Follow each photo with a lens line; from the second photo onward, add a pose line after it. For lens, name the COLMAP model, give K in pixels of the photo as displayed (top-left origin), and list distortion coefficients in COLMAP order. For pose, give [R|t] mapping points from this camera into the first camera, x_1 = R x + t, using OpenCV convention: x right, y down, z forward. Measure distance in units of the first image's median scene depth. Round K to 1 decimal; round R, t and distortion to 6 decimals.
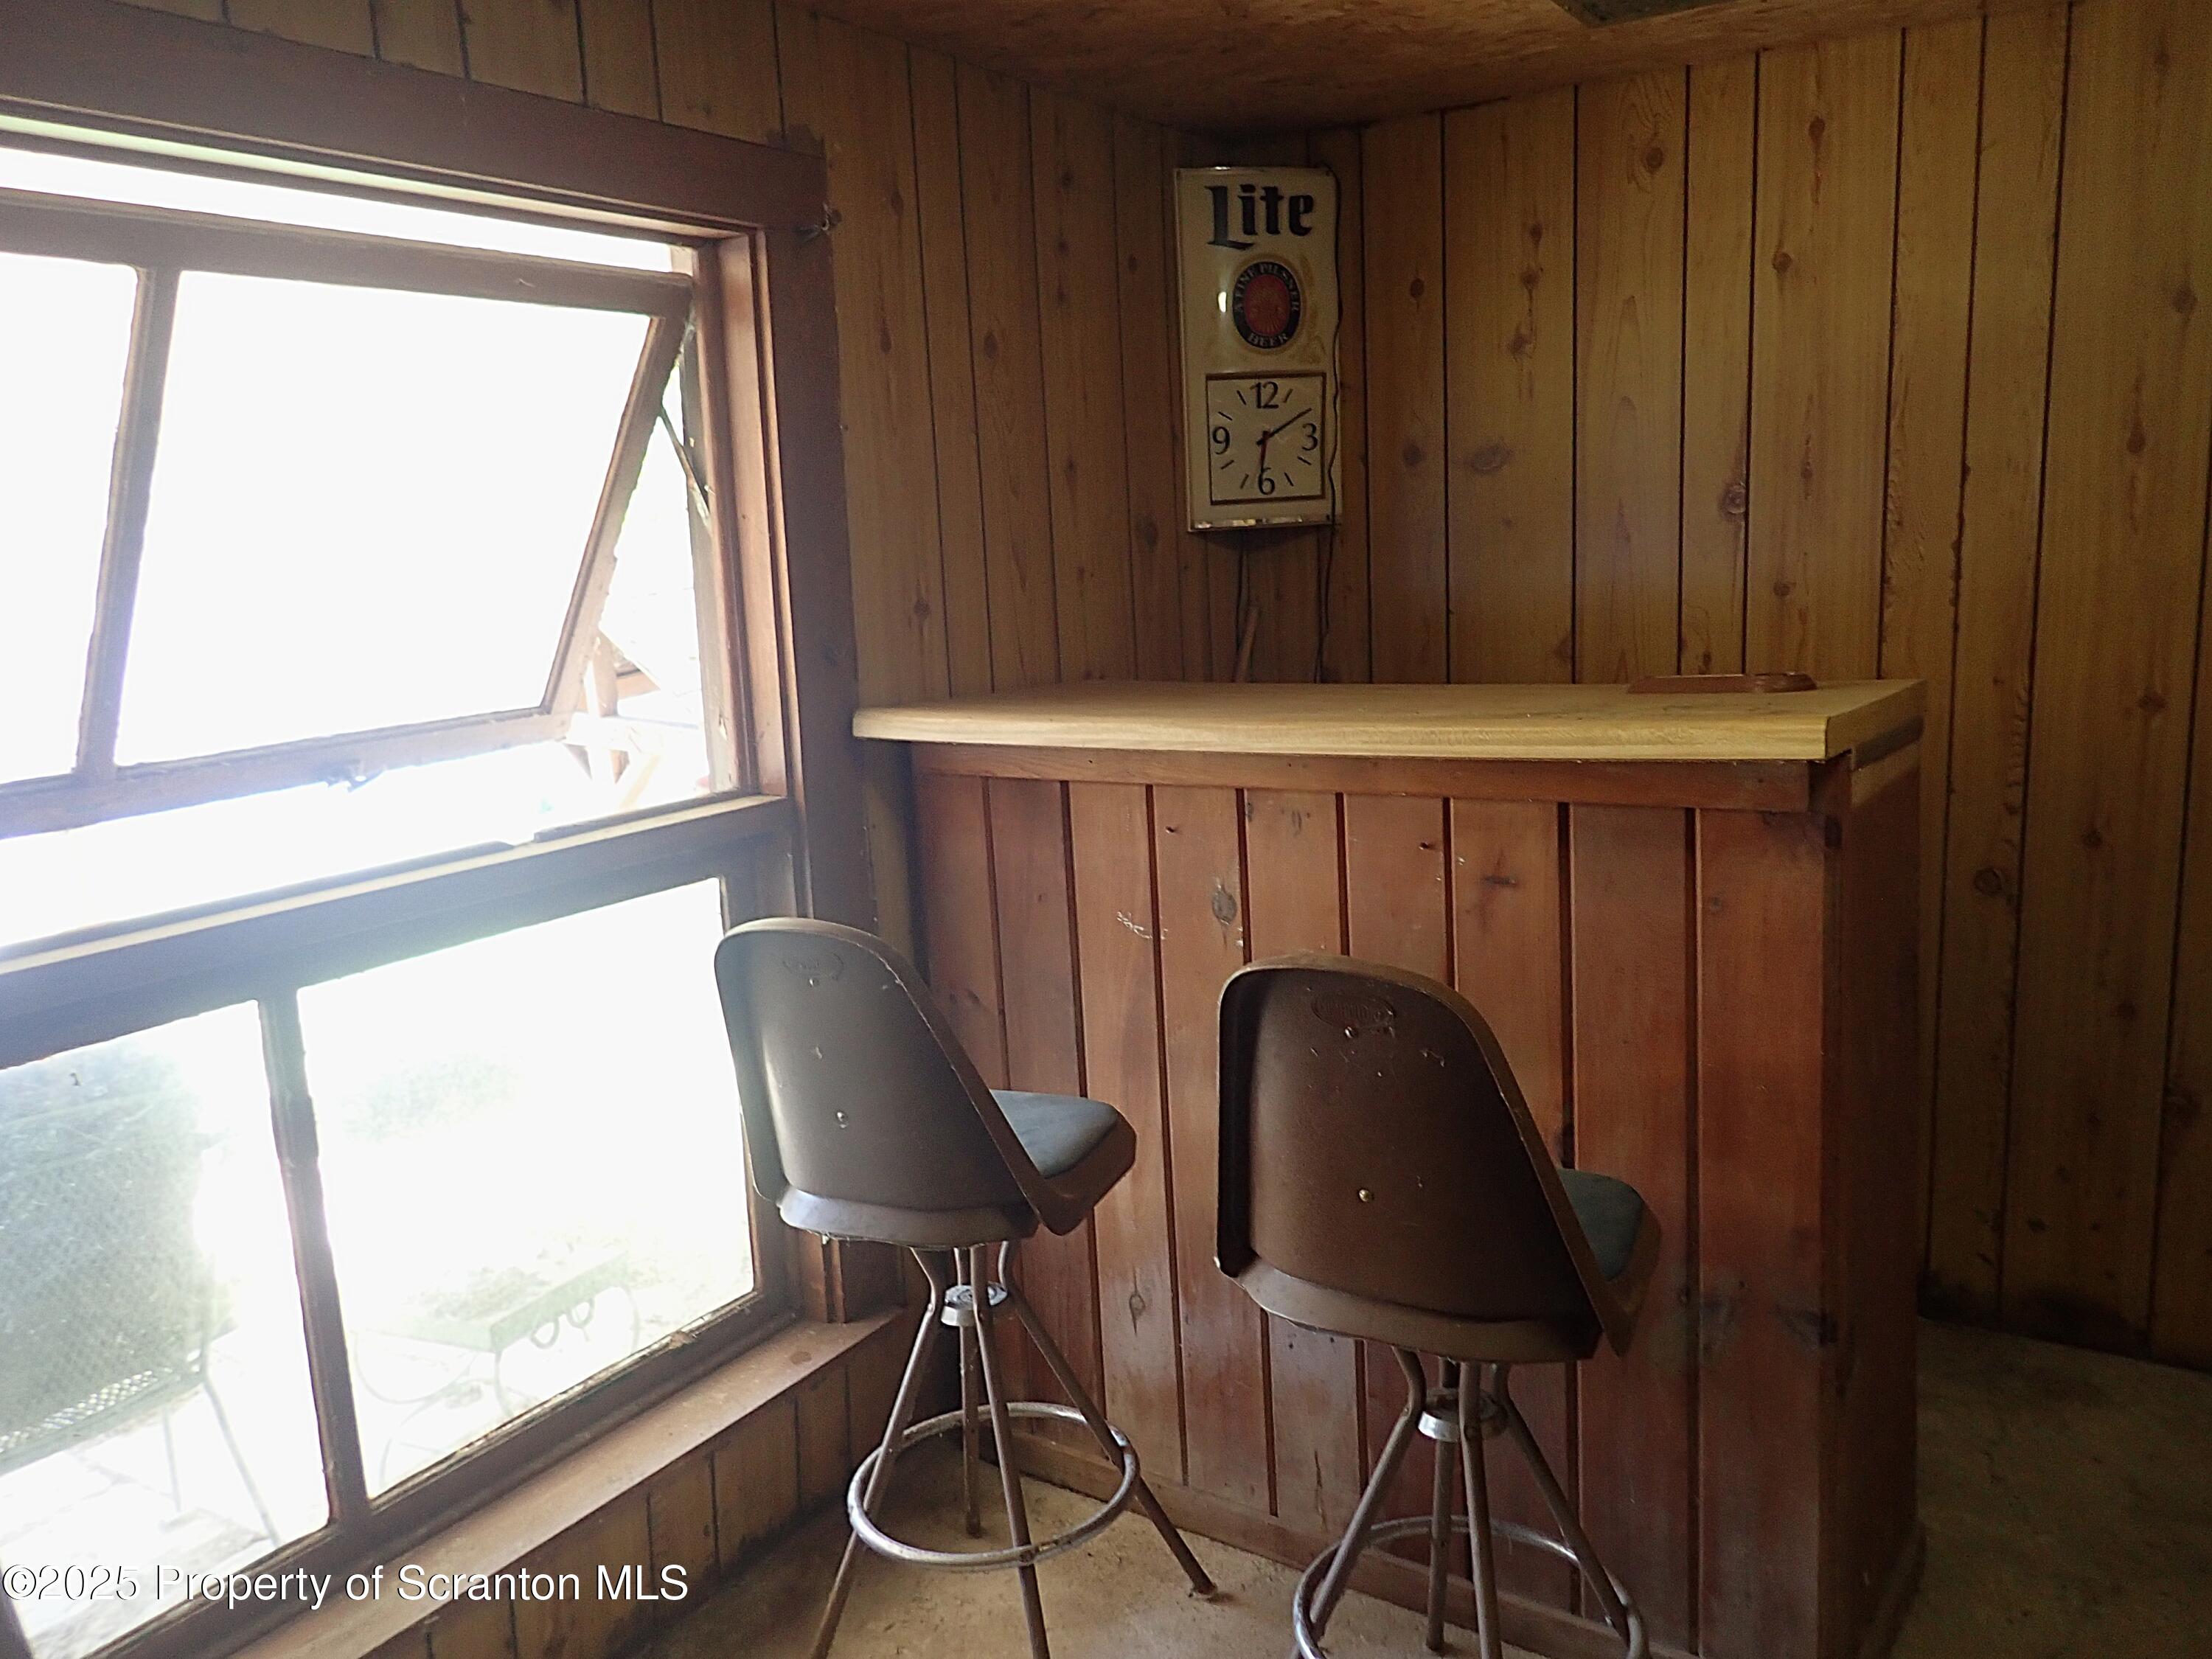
lens RADIAL K [[1647.4, 0, 1105.9], [0, 1647.4, 820.9], [0, 0, 1]] dist [0.008640, -0.005653]
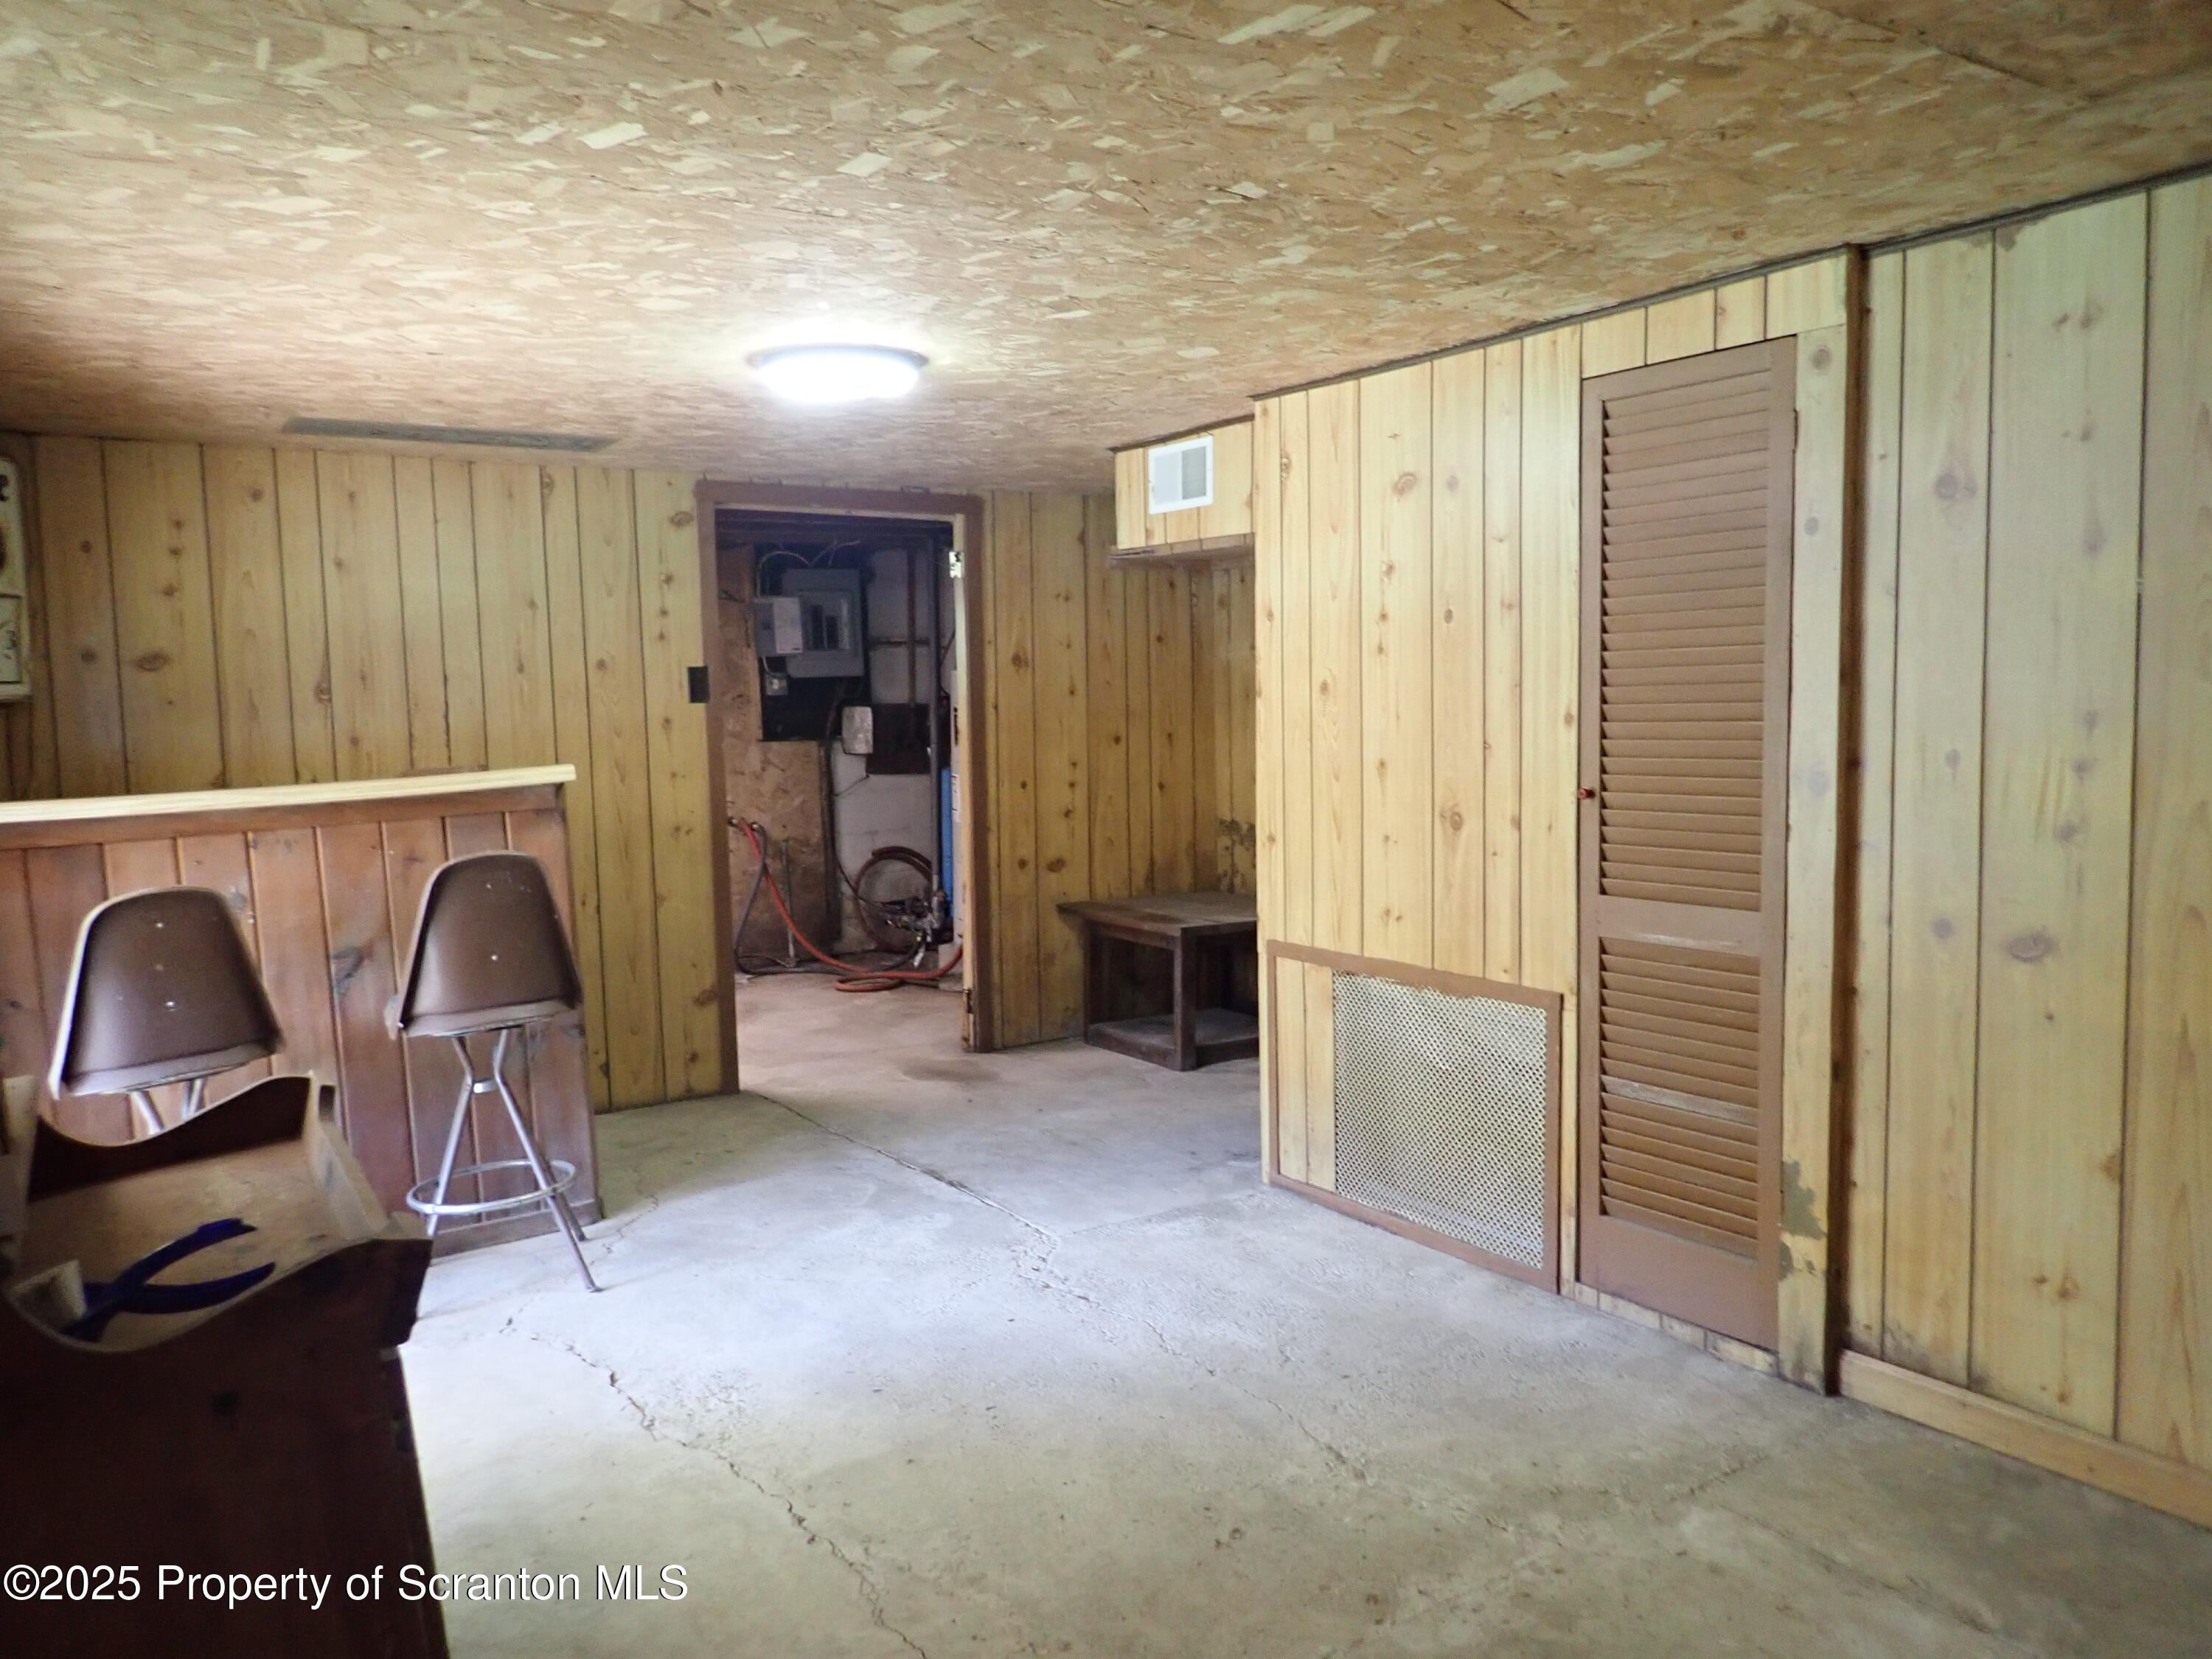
lens RADIAL K [[1647.4, 0, 1110.6], [0, 1647.4, 824.7], [0, 0, 1]] dist [0.008640, -0.005653]
pose [[0.384252, -0.038661, 0.922419, -0.912699], [0.176377, 0.983794, -0.032240, 0.147895], [-0.906224, 0.175082, 0.384843, -0.404403]]
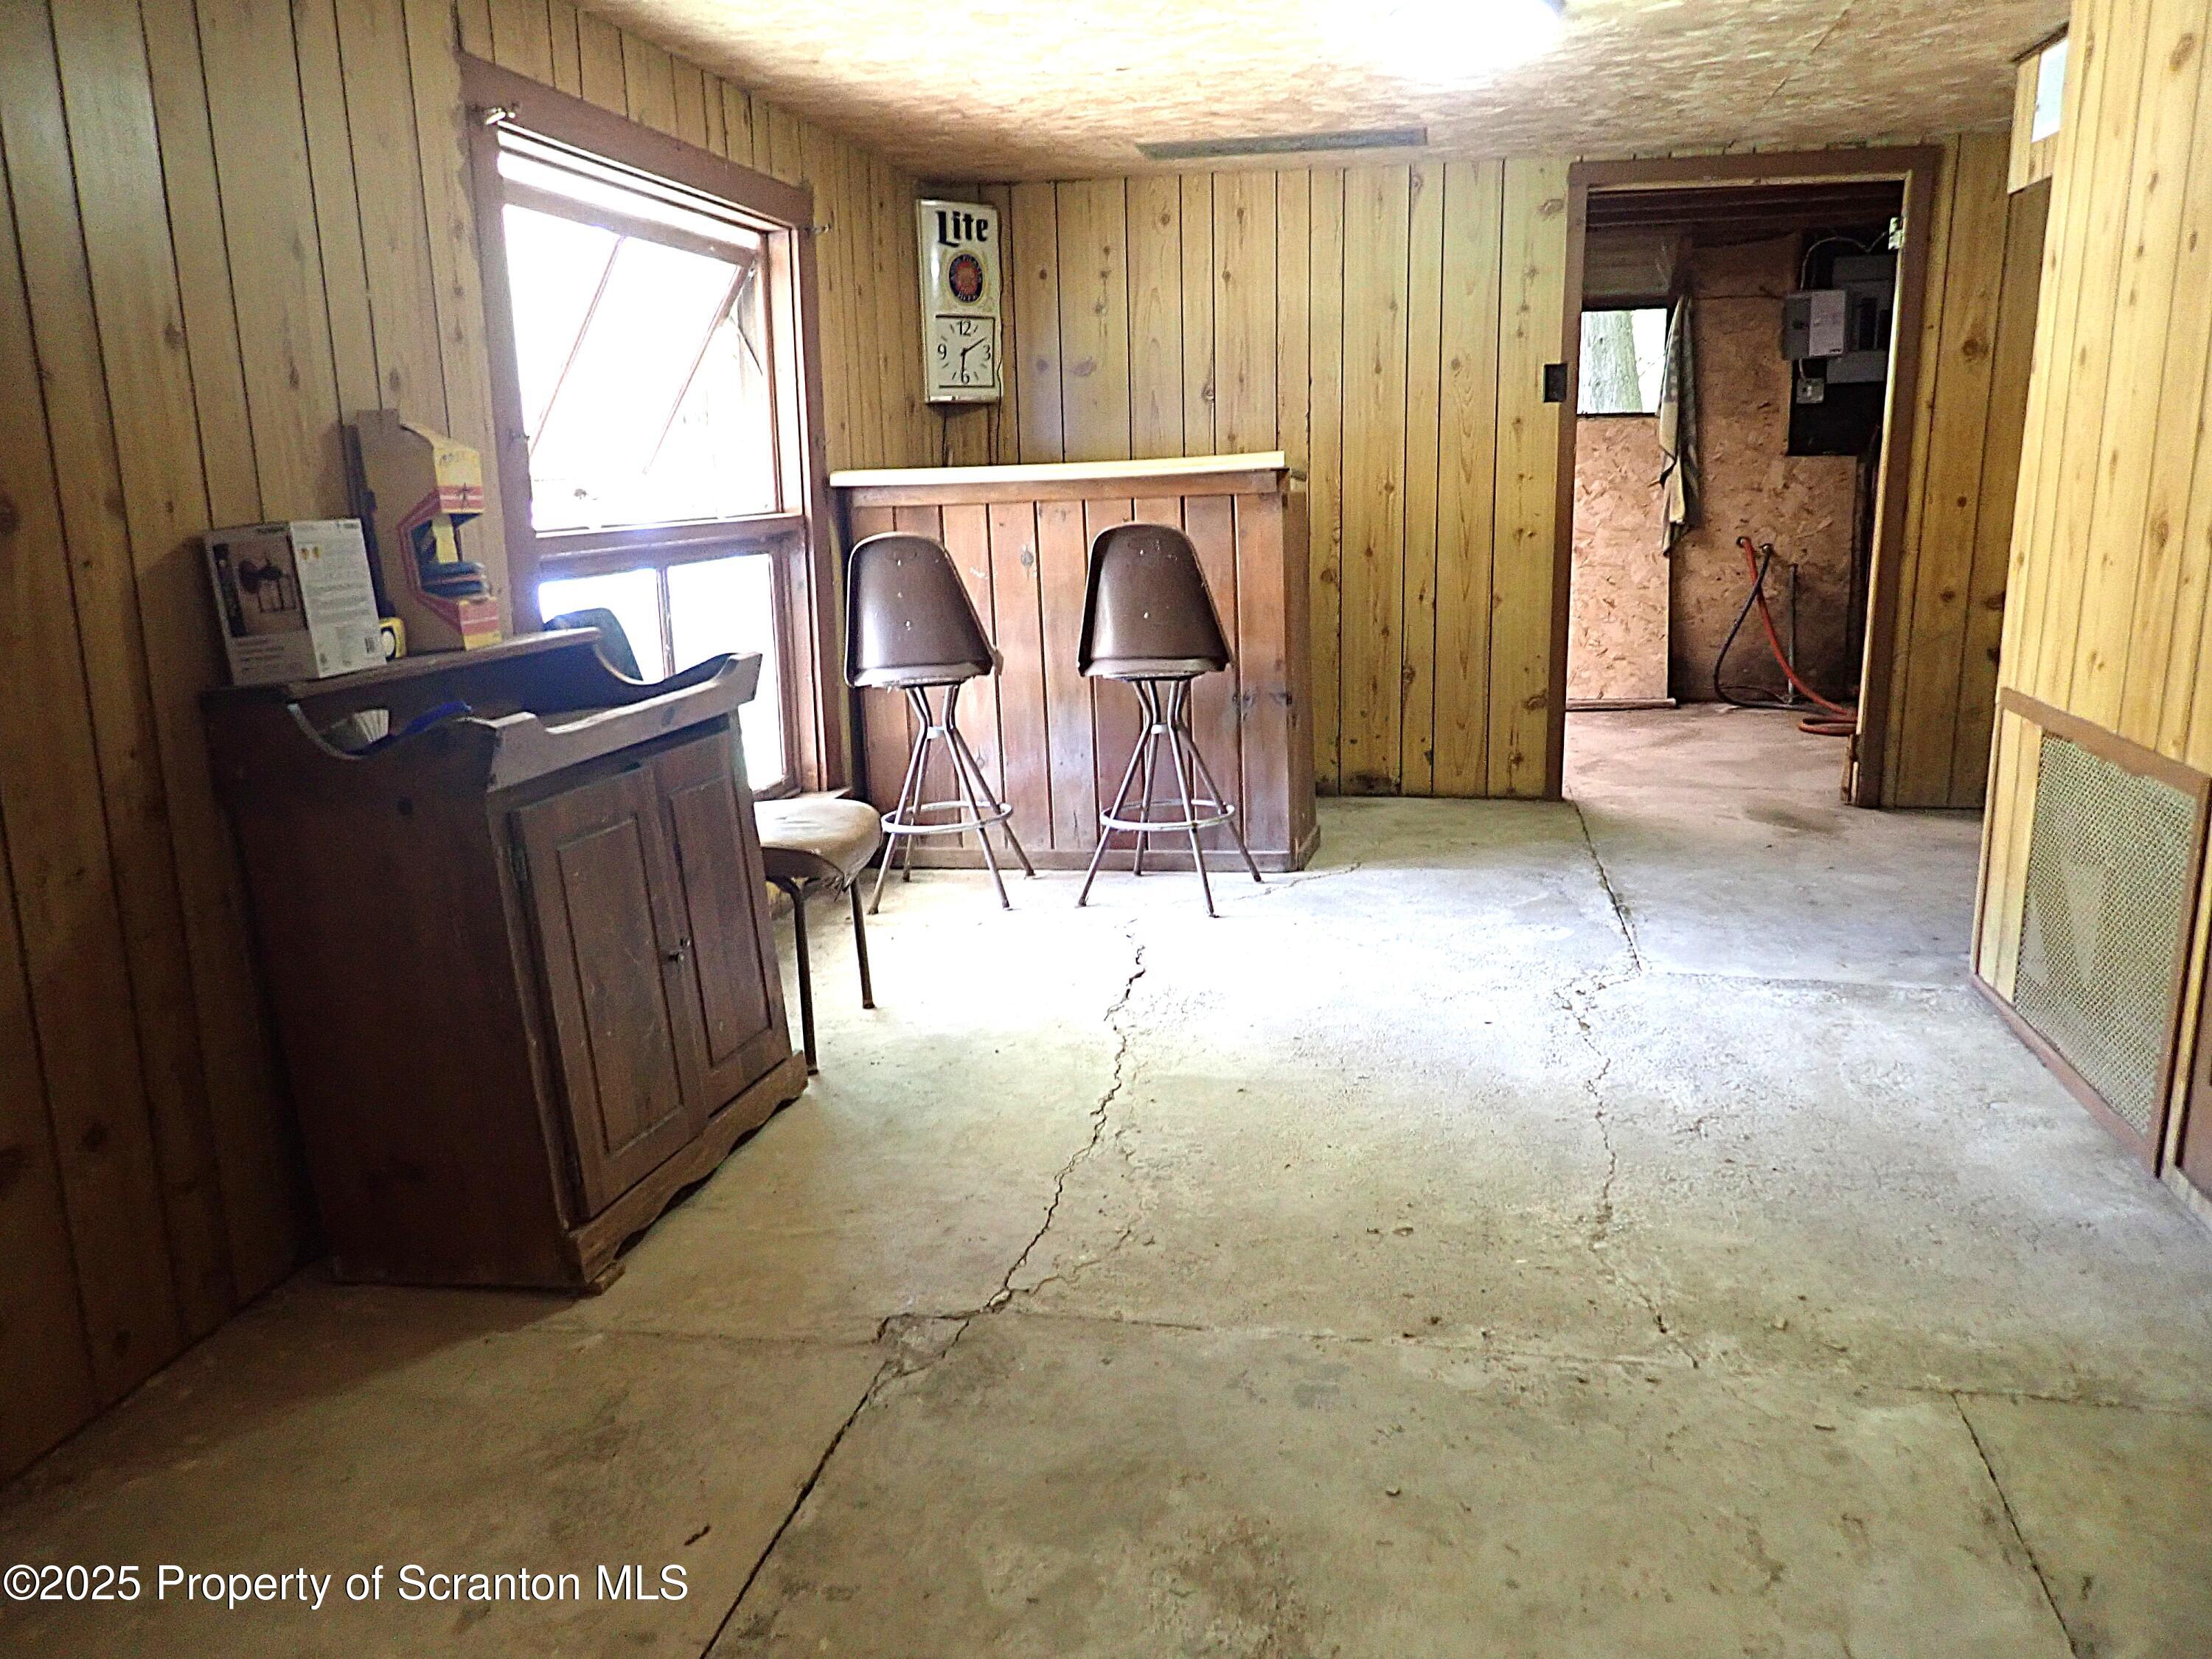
lens RADIAL K [[1647.4, 0, 1112.4], [0, 1647.4, 829.2], [0, 0, 1]] dist [0.008640, -0.005653]
pose [[0.924903, -0.057092, 0.375893, -0.514690], [0.048298, 0.998295, 0.032786, 0.266392], [-0.377124, -0.012169, 0.926083, -0.828174]]
